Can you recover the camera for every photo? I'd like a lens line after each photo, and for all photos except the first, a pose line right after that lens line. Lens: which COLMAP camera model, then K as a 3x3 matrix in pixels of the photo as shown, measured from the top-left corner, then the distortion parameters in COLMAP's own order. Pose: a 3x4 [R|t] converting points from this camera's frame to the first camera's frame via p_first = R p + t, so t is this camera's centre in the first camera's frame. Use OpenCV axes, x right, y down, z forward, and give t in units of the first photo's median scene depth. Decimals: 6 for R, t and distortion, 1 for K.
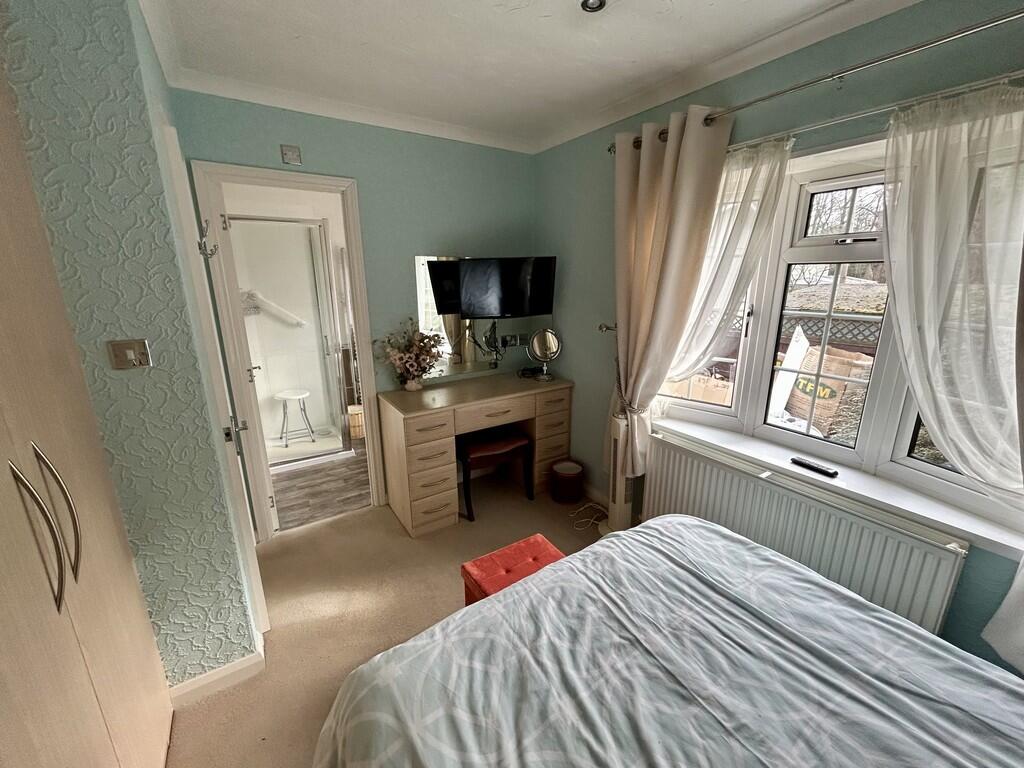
lens RADIAL K [[414.4, 0, 513.8], [0, 414.4, 381.7], [0, 0, 1]] dist [-0.002613, -0.000075]
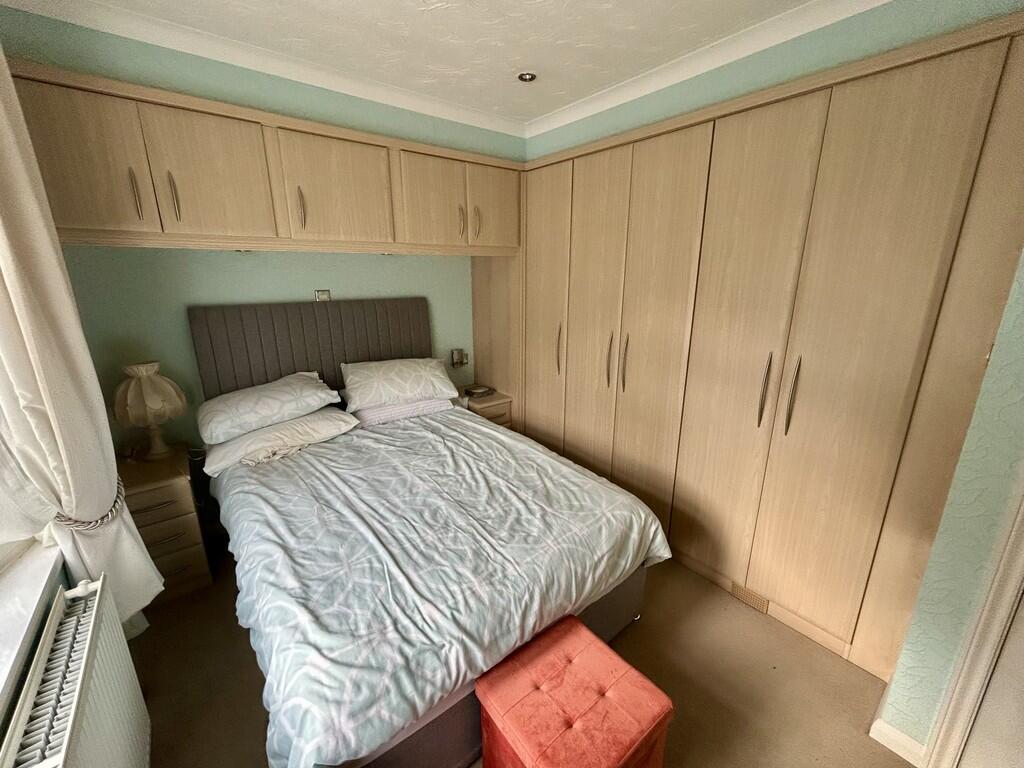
lens RADIAL K [[414.4, 0, 510.9], [0, 414.4, 382.9], [0, 0, 1]] dist [-0.002613, -0.000075]
pose [[-0.996265, 0.025853, -0.082386, 0.274977], [-0.018176, 0.869958, 0.492791, -0.516512], [0.084412, 0.492448, -0.866239, 1.997599]]
